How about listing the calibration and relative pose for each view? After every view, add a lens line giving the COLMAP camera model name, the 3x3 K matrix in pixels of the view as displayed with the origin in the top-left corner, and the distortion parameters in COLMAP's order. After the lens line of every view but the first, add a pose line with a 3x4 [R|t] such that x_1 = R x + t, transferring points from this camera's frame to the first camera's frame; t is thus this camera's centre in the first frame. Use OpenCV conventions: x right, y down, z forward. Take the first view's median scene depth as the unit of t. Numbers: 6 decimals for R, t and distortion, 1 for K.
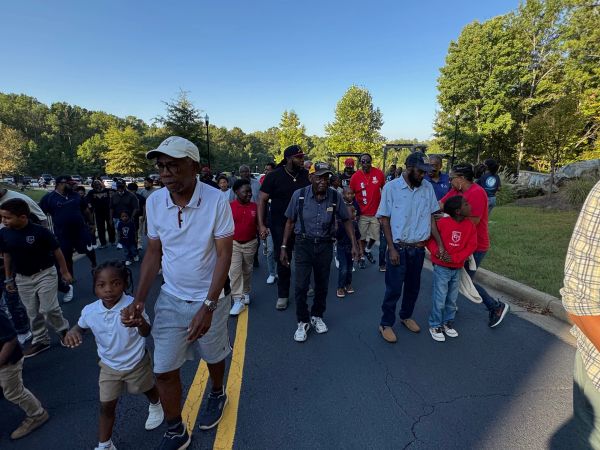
lens RADIAL K [[333.8, 0, 301.1], [0, 333.8, 228.1], [0, 0, 1]] dist [-0.008653, 0.002946]
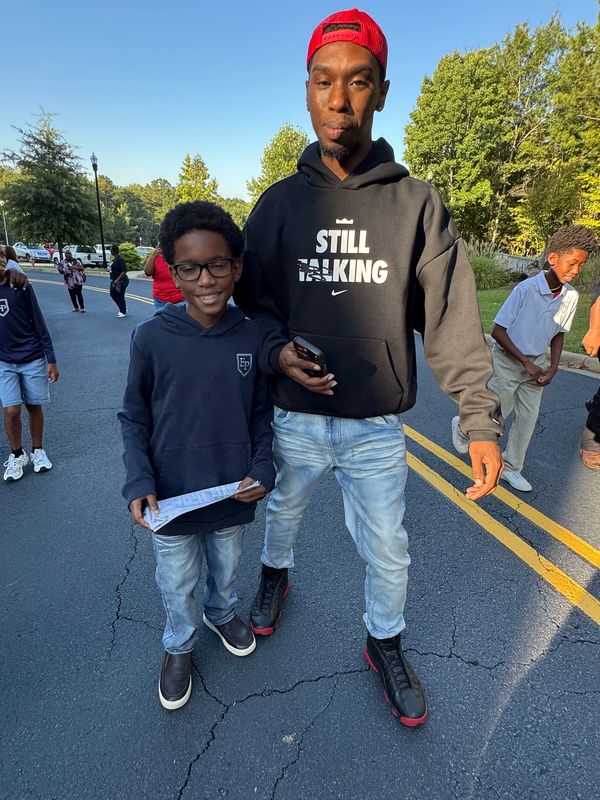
lens RADIAL K [[445.0, 0, 302.9], [0, 445.0, 402.4], [0, 0, 1]] dist [-0.008653, 0.002946]
pose [[0.975227, -0.041753, 0.217229, -0.042863], [0.006364, 0.986914, 0.161121, 0.009195], [-0.221113, -0.155747, 0.962731, -0.024359]]
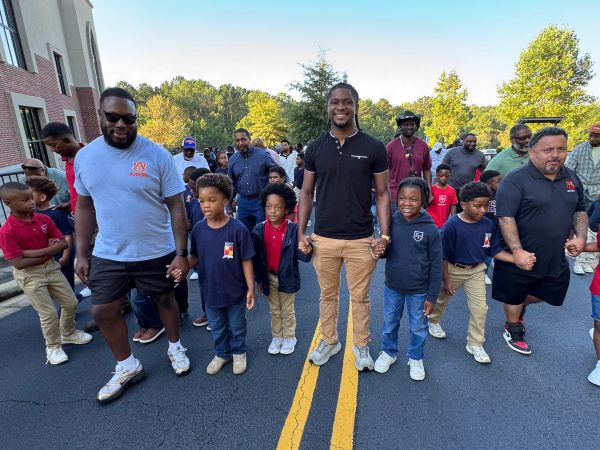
lens RADIAL K [[333.8, 0, 300.2], [0, 333.8, 223.9], [0, 0, 1]] dist [-0.008653, 0.002946]
pose [[0.914676, 0.090788, -0.393860, -0.016392], [-0.067467, 0.995070, 0.072691, -0.013481], [0.398517, -0.039917, 0.916292, 0.101954]]
